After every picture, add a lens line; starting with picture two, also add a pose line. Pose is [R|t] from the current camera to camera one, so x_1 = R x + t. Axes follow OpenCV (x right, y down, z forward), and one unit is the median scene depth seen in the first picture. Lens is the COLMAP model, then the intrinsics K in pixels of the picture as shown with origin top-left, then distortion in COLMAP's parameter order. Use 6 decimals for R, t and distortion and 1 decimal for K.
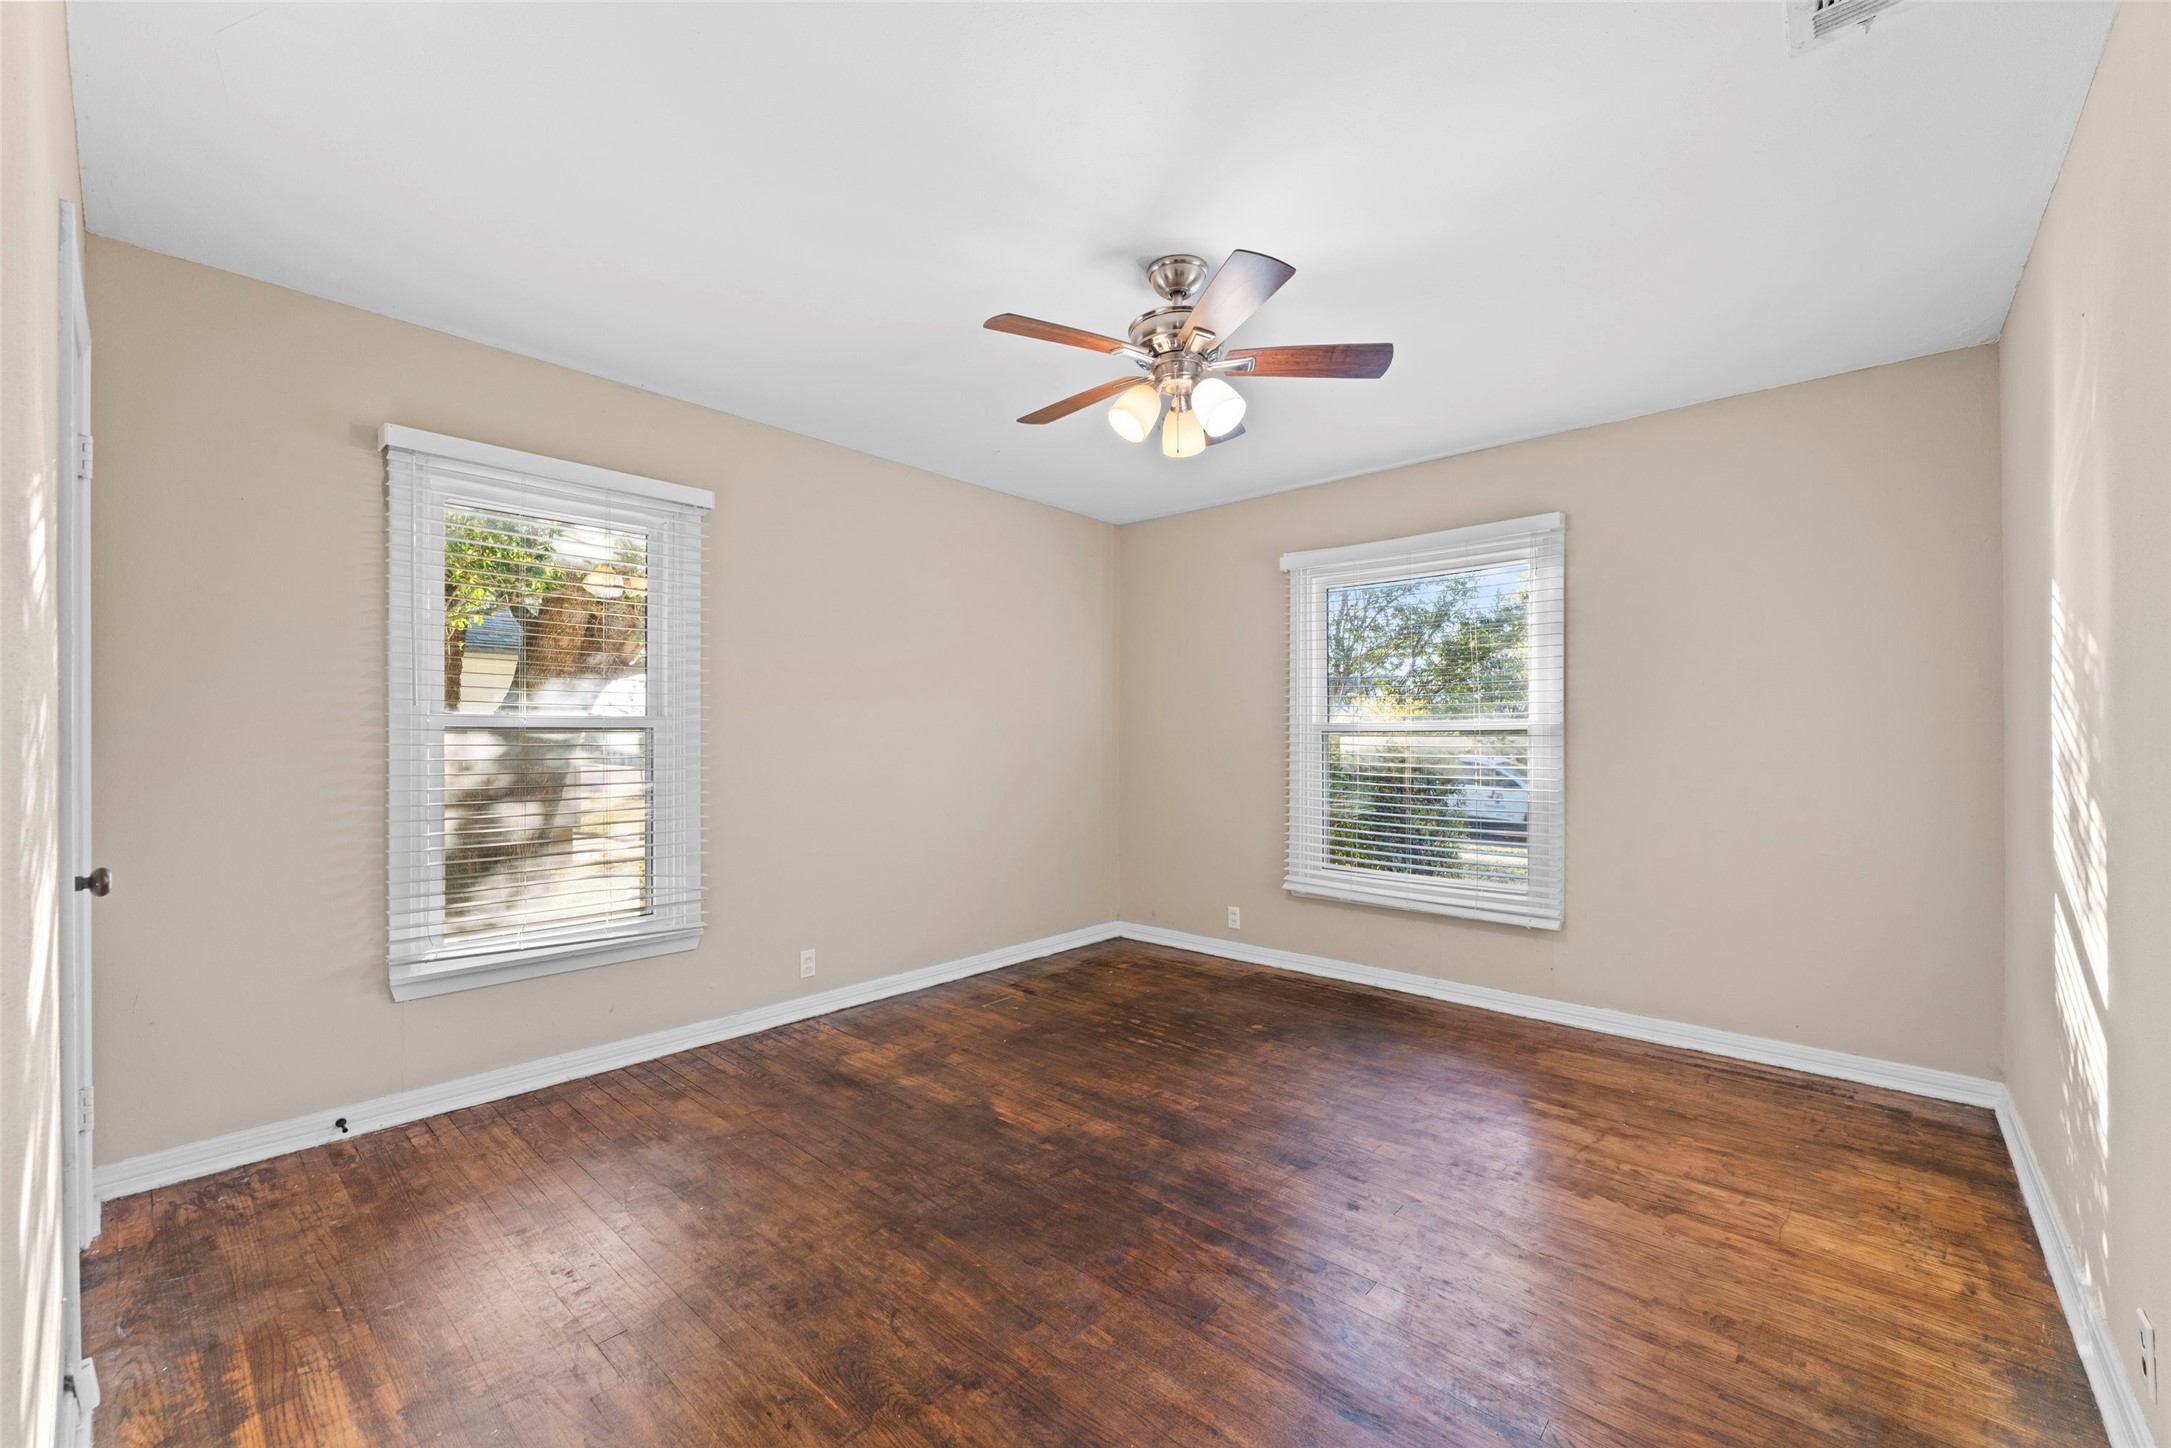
lens RADIAL K [[874.2, 0, 1080.5], [0, 874.2, 730.3], [0, 0, 1]] dist [0.000466, 0.000060]
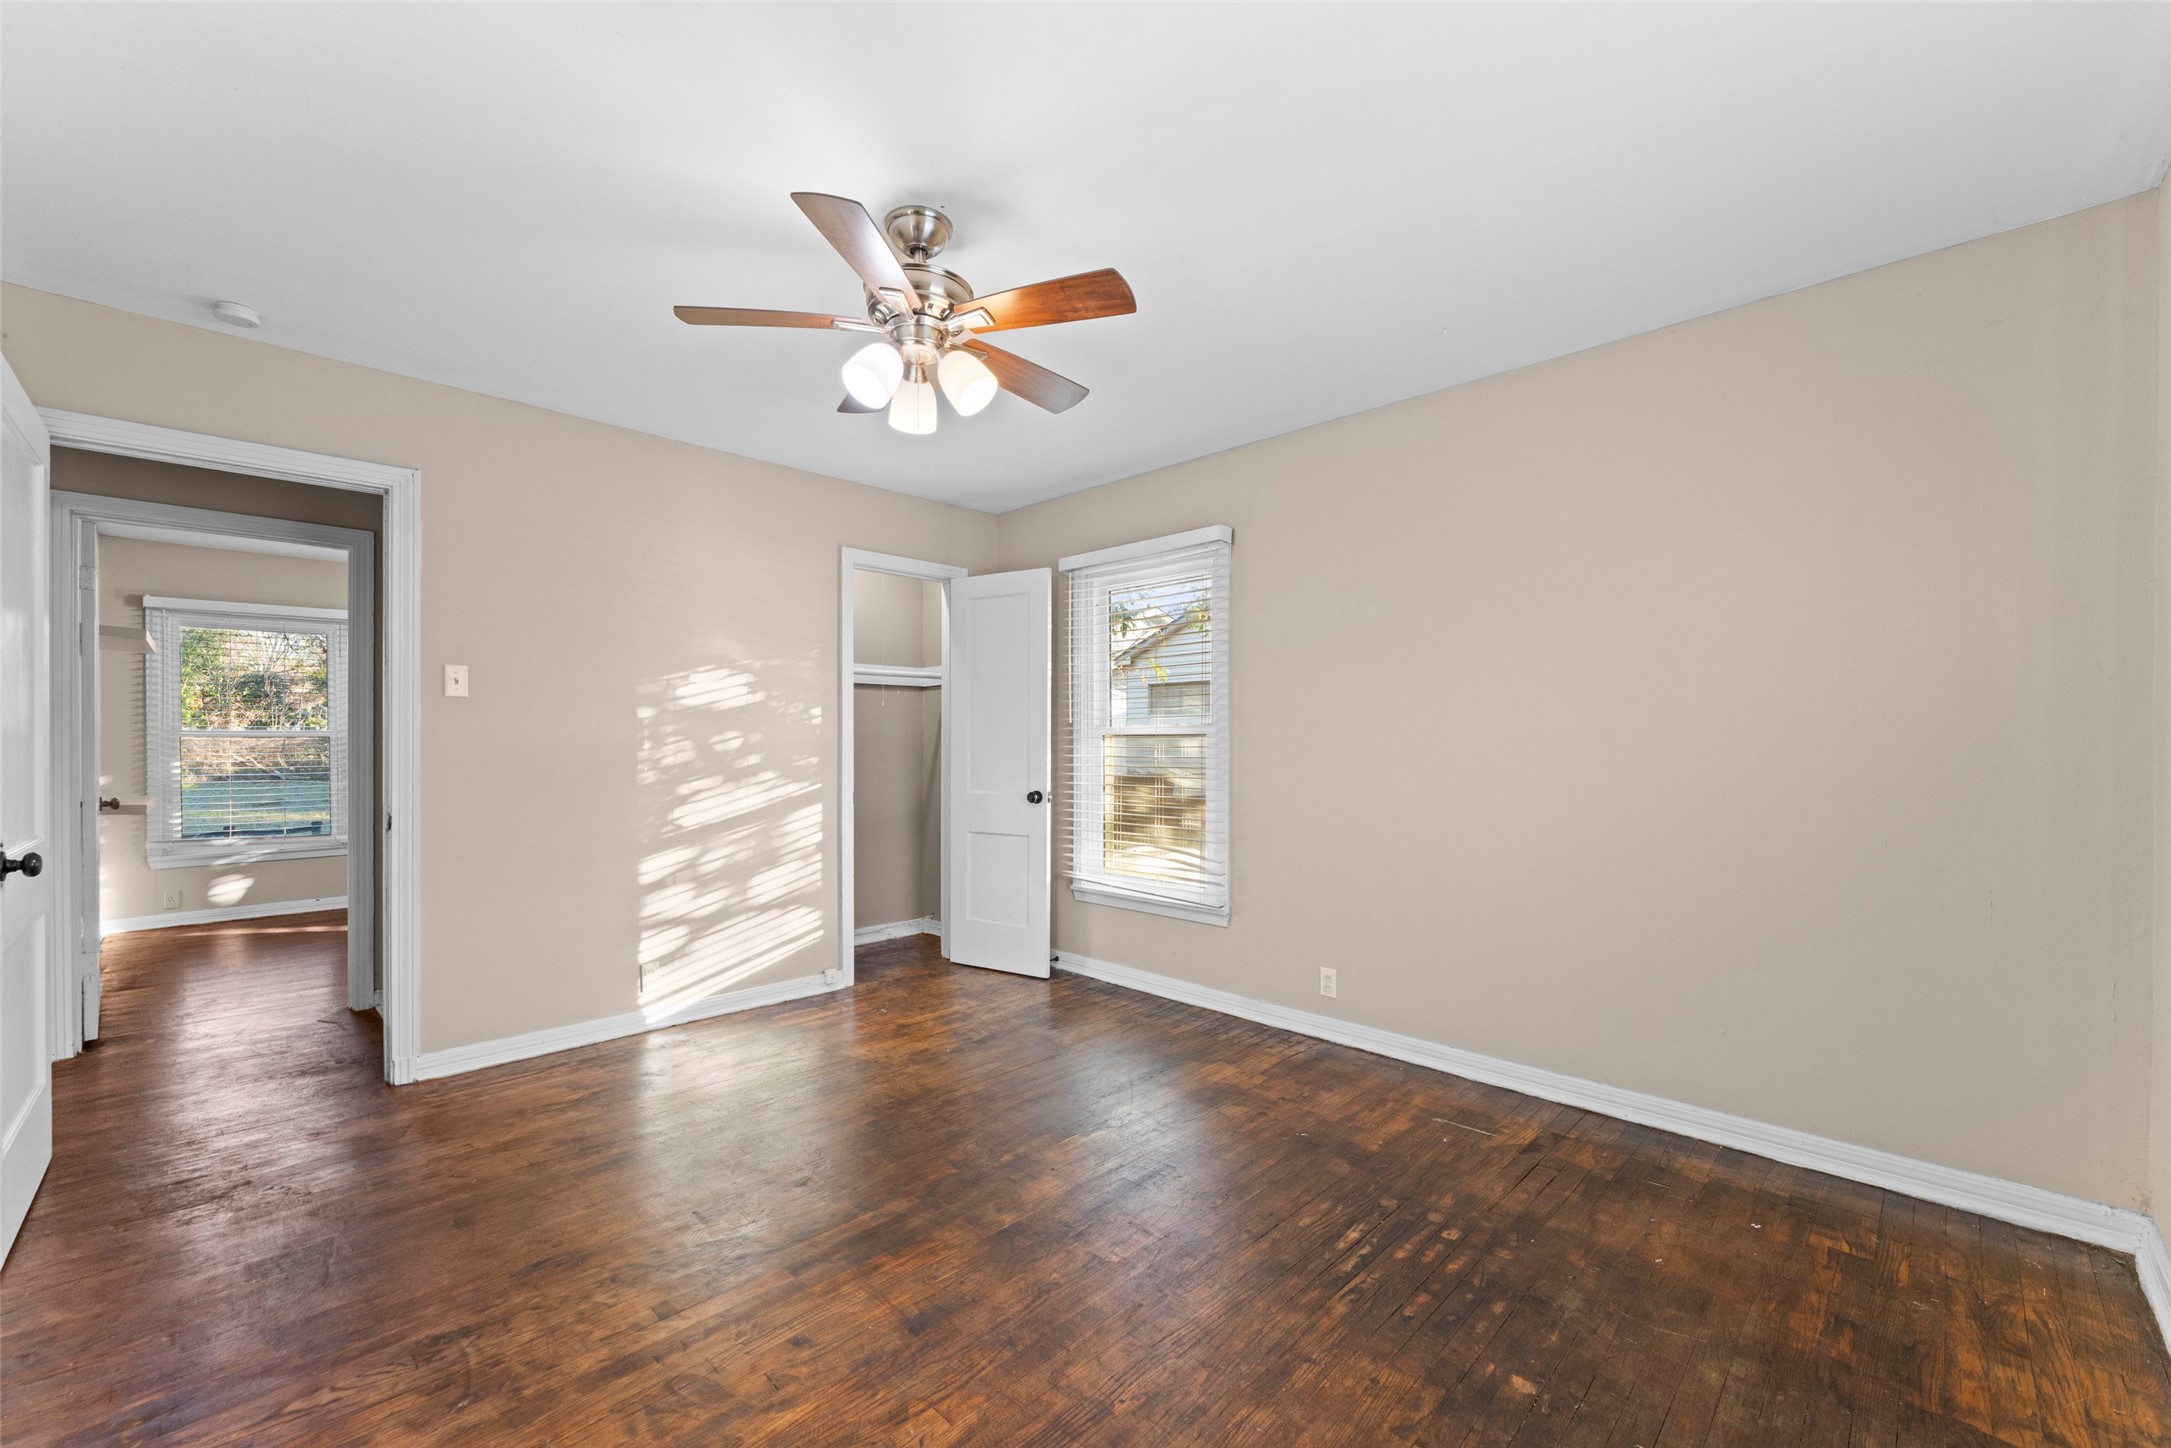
lens RADIAL K [[874.2, 0, 1077.1], [0, 874.2, 736.3], [0, 0, 1]] dist [0.000466, 0.000060]
pose [[-0.047545, -0.004095, -0.998861, 0.686688], [0.008701, 0.999952, -0.004513, -0.001632], [0.998831, -0.008906, -0.047507, 0.807572]]
